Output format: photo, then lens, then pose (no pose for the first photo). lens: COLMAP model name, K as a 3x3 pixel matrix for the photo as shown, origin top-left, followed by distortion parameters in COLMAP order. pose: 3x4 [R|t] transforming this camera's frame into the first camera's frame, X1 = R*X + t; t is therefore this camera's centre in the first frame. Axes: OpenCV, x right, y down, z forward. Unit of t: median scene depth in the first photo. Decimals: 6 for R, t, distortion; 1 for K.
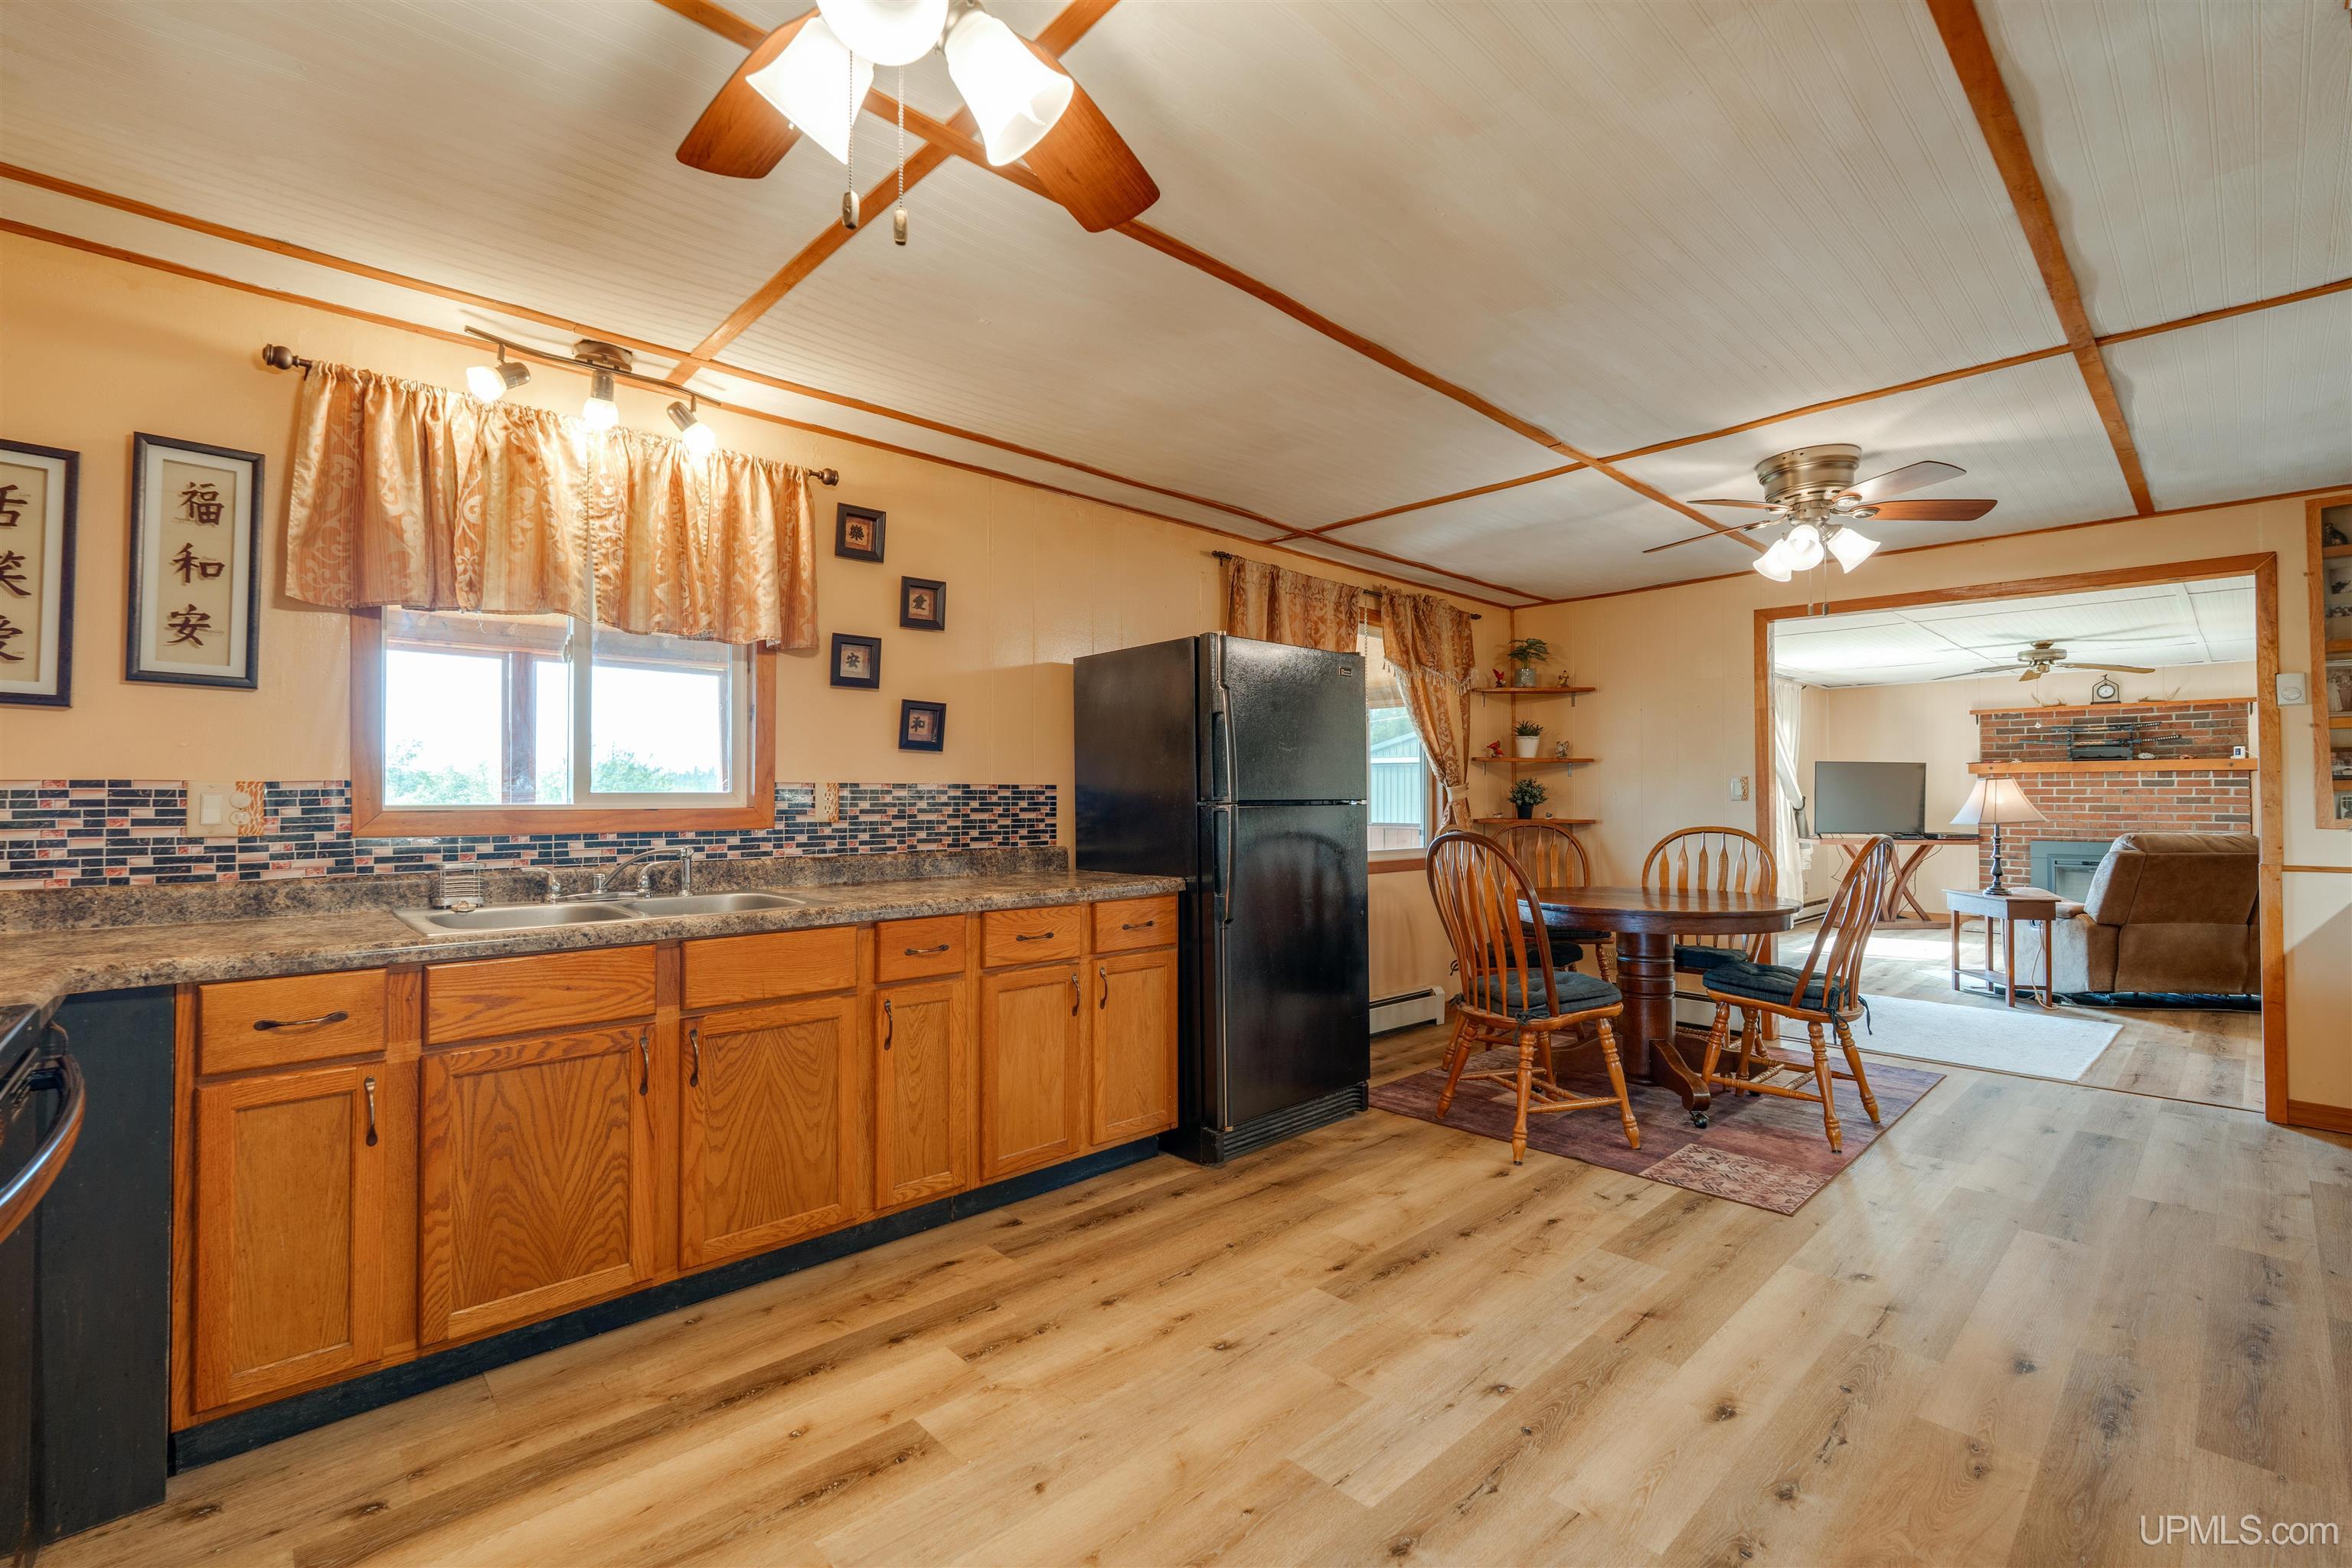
lens RADIAL K [[1035.2, 0, 1176.0], [0, 1035.2, 784.0], [0, 0, 1]] dist [-0.003023, 0.000241]
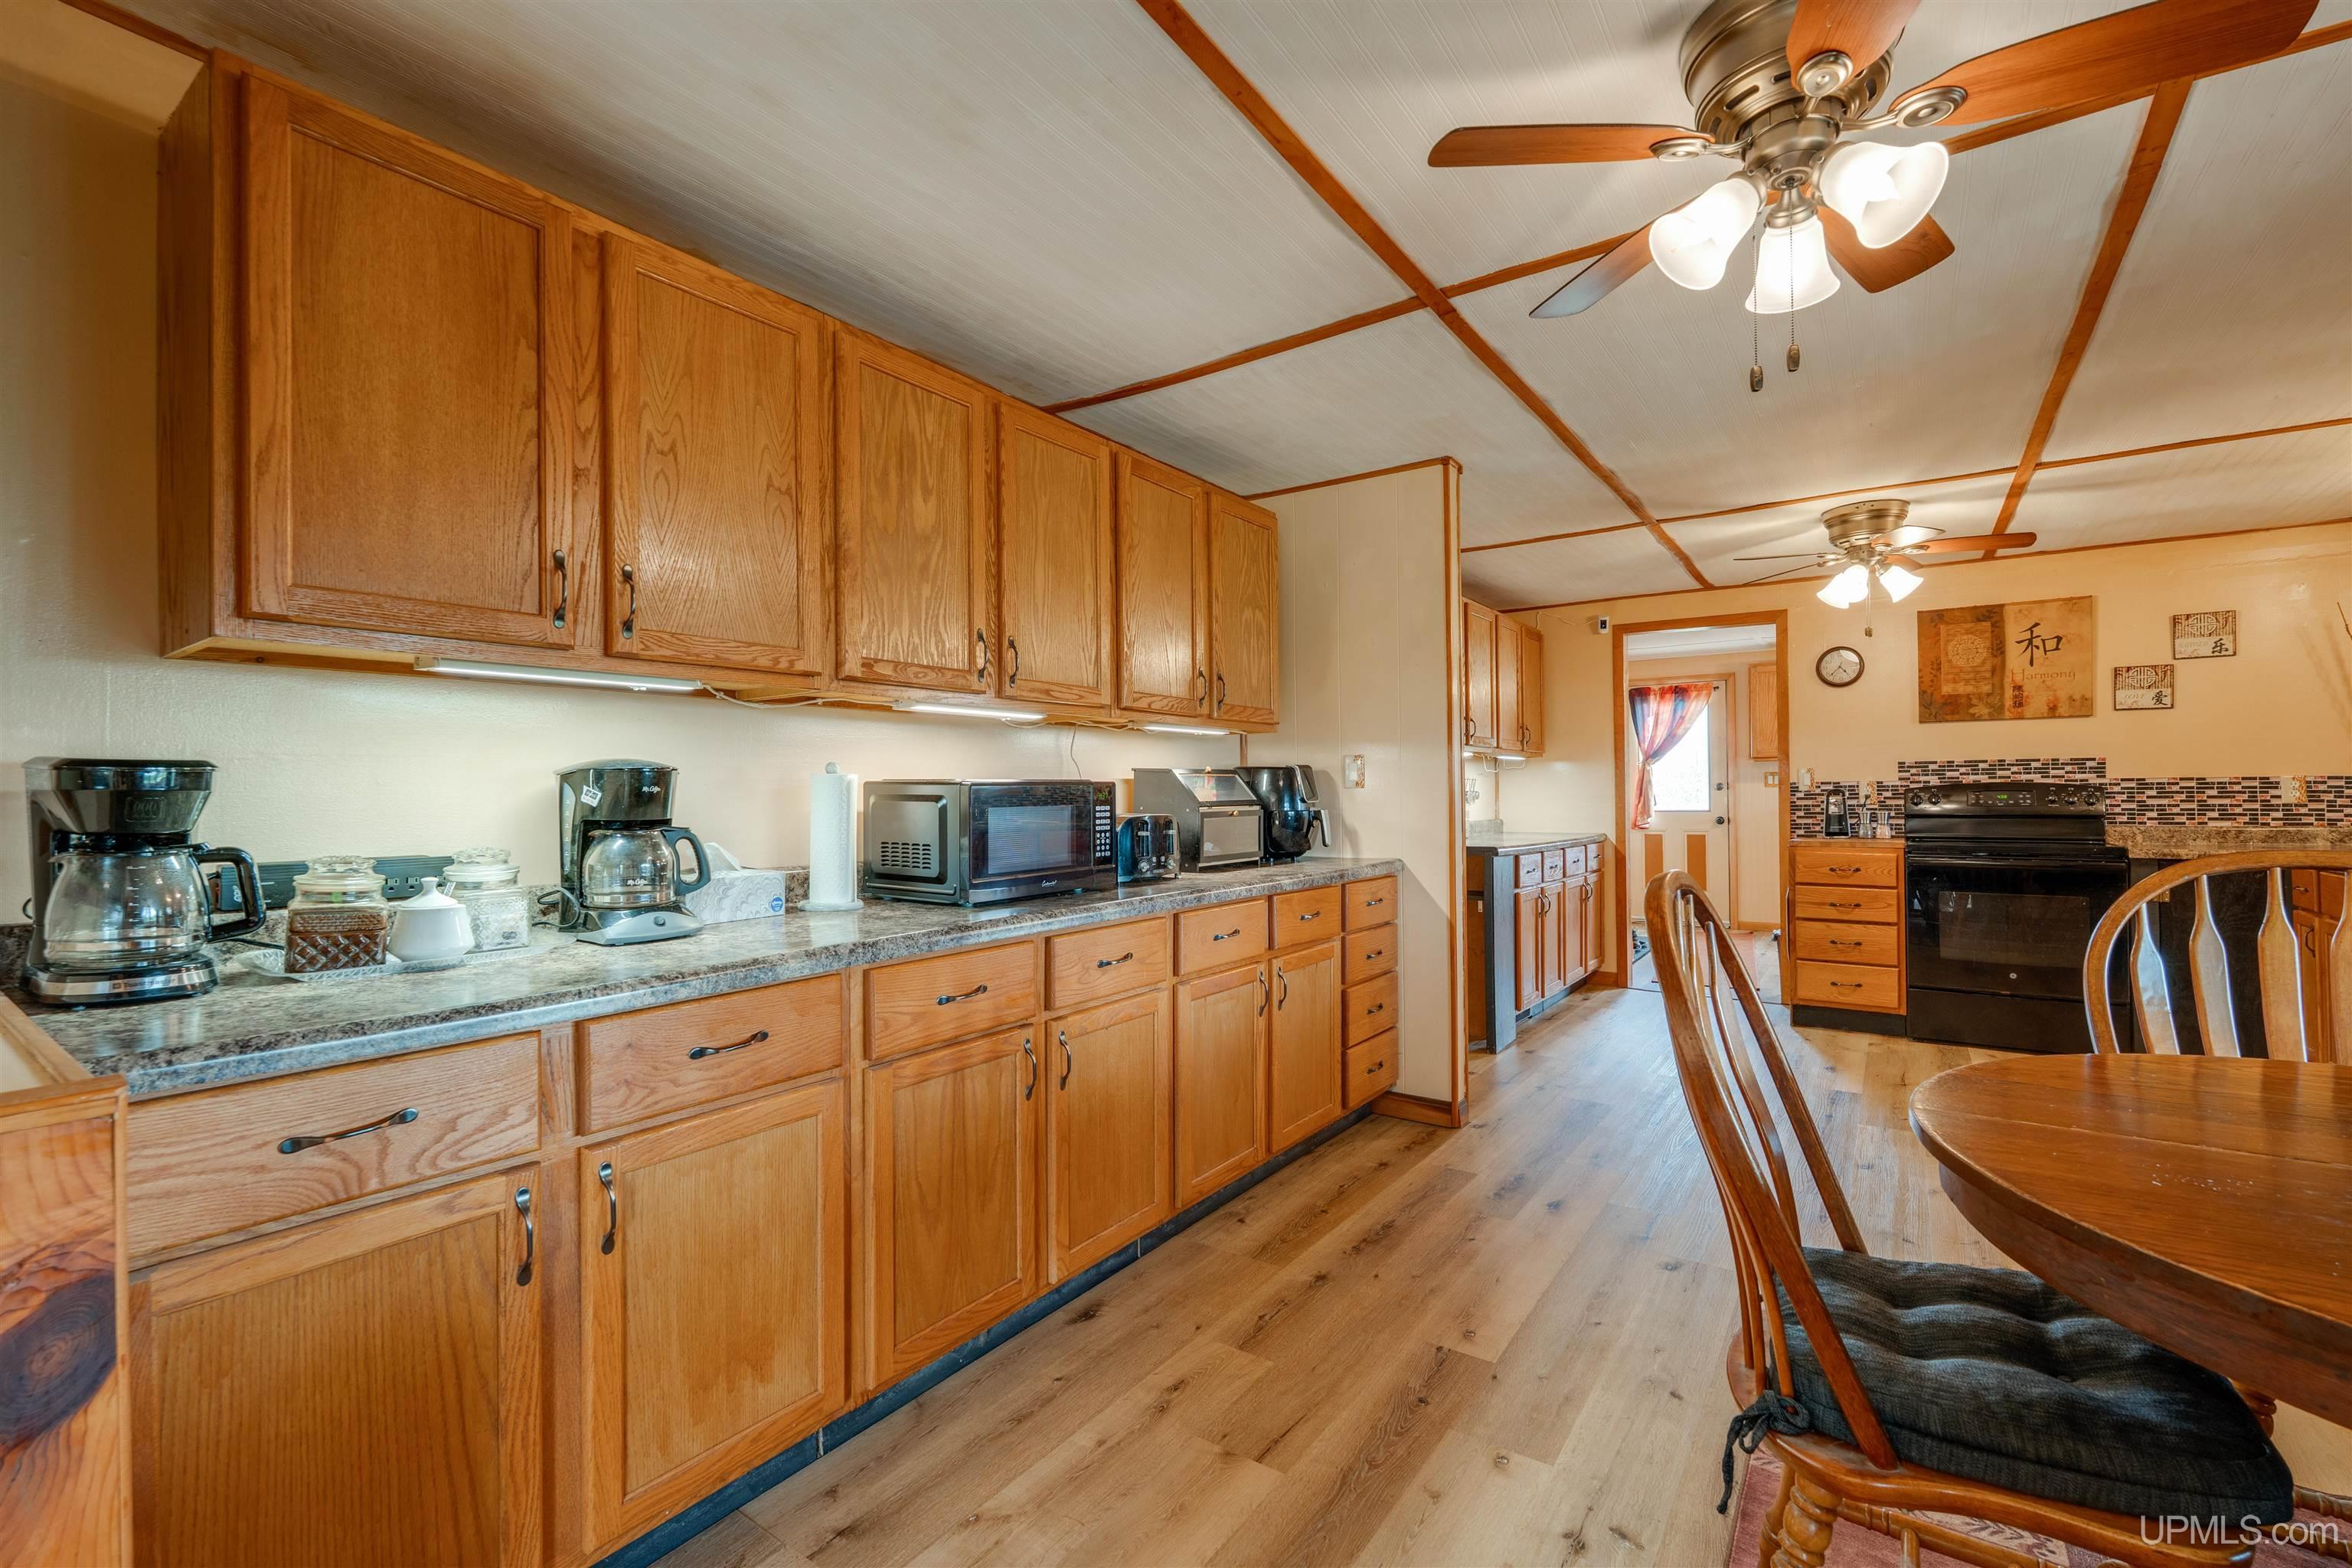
lens RADIAL K [[1020.6, 0, 1183.1], [0, 1020.6, 782.4], [0, 0, 1]] dist [-0.002796, 0.000154]
pose [[-0.980271, 0.005469, -0.197583, 1.257030], [0.011162, 0.999554, -0.027710, 0.029779], [0.197343, -0.029369, -0.979894, 1.798948]]
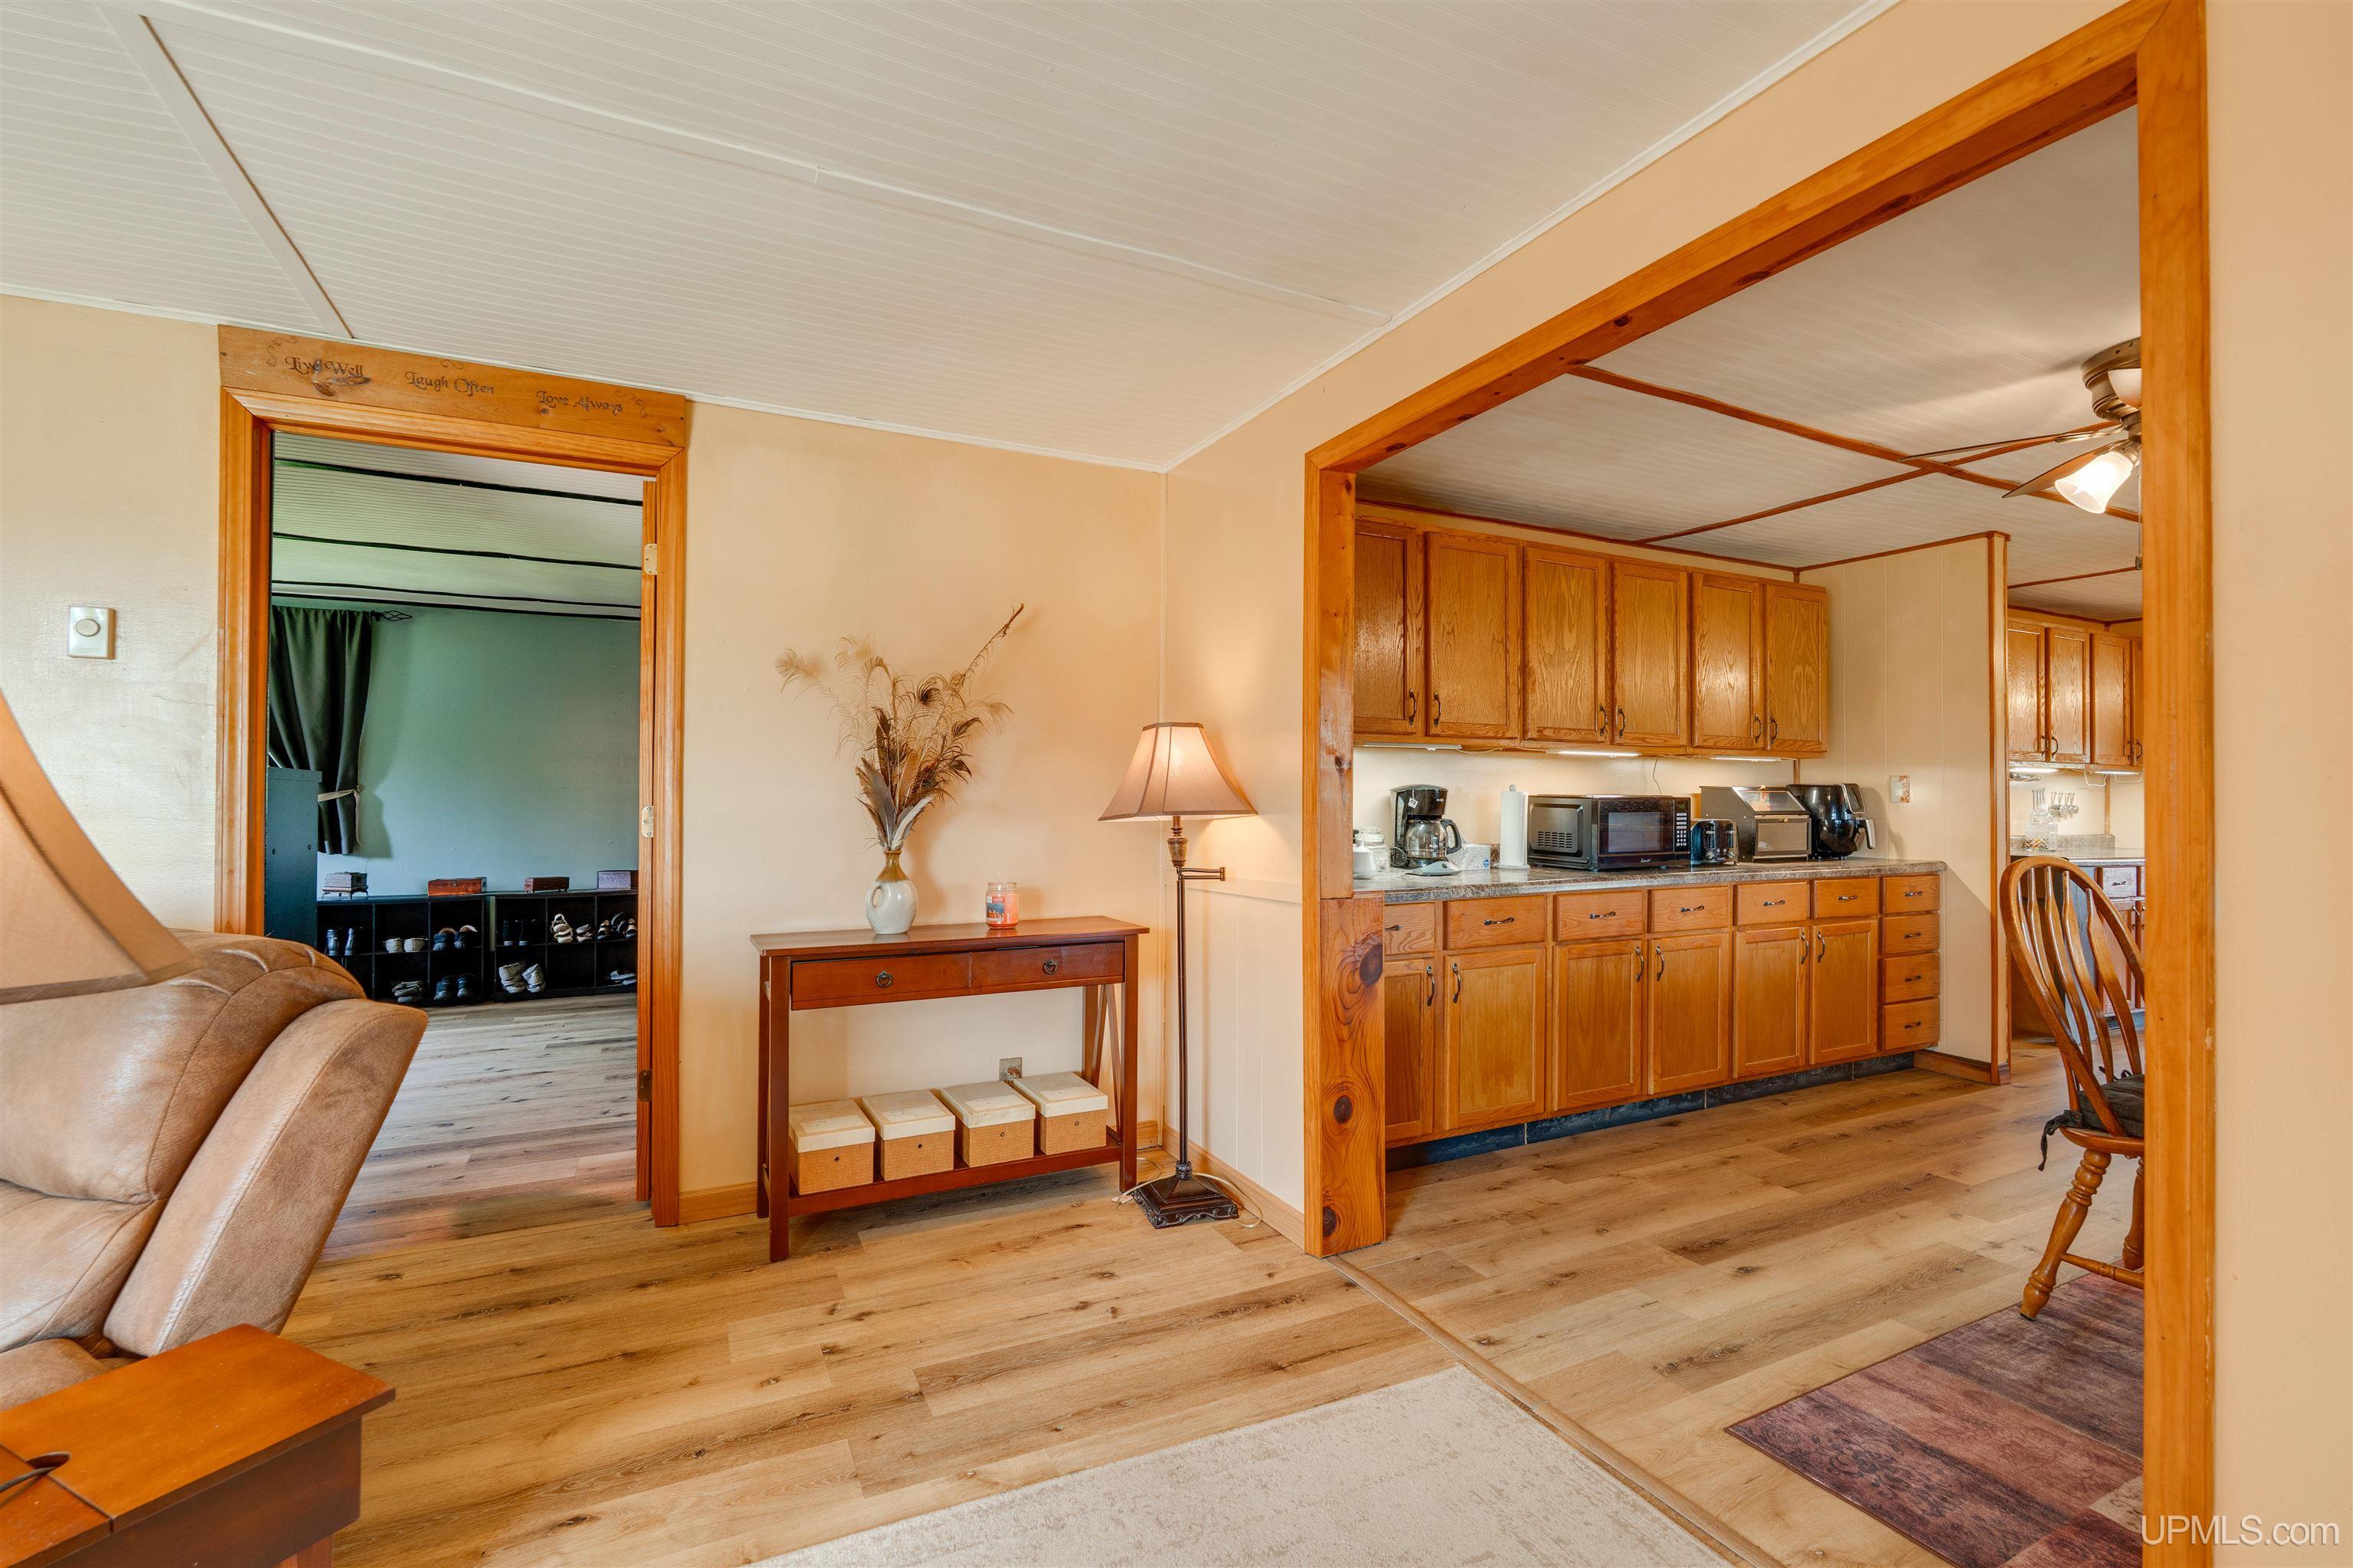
lens RADIAL K [[1035.7, 0, 1176.5], [0, 1035.7, 784.0], [0, 0, 1]] dist [-0.003023, 0.000241]
pose [[-0.954915, -0.002342, 0.296870, 1.398302], [-0.011242, 0.999537, -0.028276, 0.033220], [-0.296667, -0.030338, -0.954499, 2.505785]]
